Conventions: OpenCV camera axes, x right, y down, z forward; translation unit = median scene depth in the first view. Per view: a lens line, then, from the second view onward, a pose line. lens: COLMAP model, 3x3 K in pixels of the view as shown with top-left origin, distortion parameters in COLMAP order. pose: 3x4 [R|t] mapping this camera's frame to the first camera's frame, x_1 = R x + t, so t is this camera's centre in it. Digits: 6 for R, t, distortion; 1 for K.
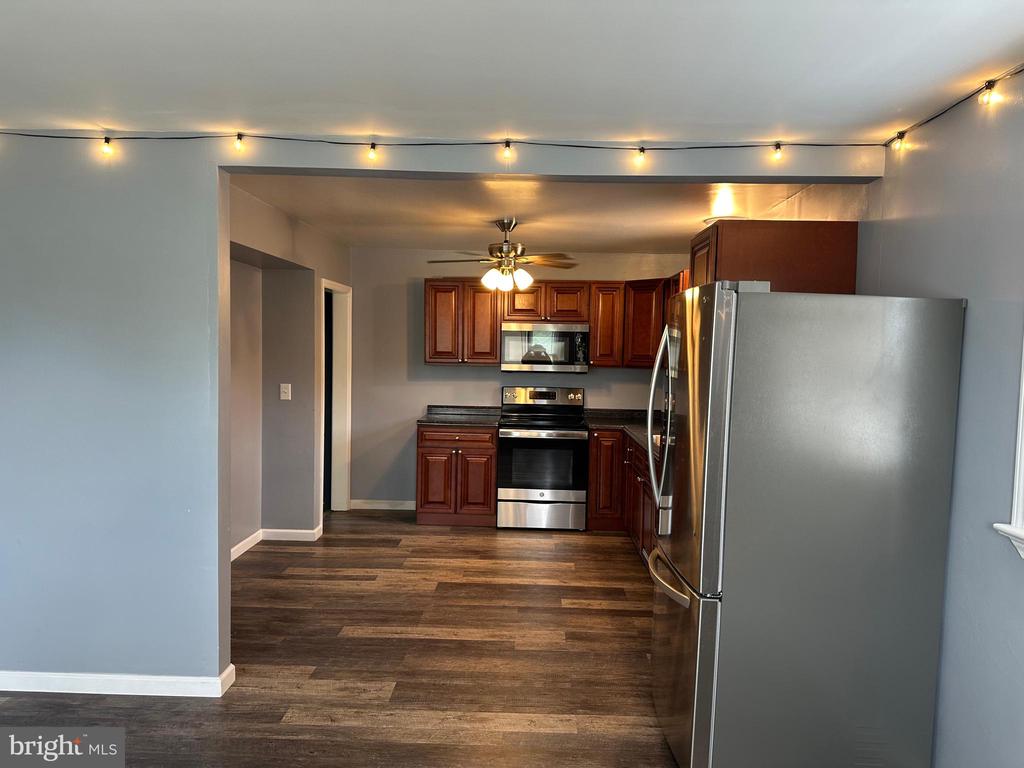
lens RADIAL K [[715.2, 0, 512.0], [0, 715.2, 384.0], [0, 0, 1]] dist [0.058250, -0.082249]
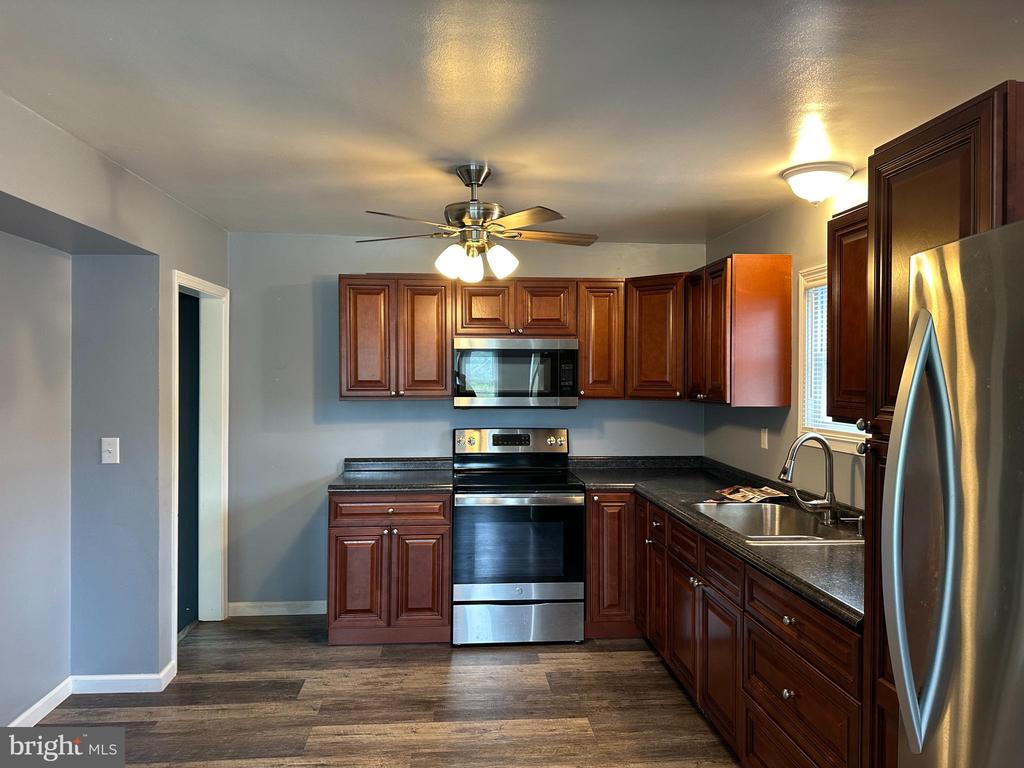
lens RADIAL K [[714.8, 0, 513.6], [0, 714.8, 370.7], [0, 0, 1]] dist [0.083507, -0.162313]
pose [[0.993033, -0.014750, 0.116908, -0.039305], [0.021175, 0.998322, -0.053904, -0.015651], [-0.115917, 0.056004, 0.991679, 0.317932]]
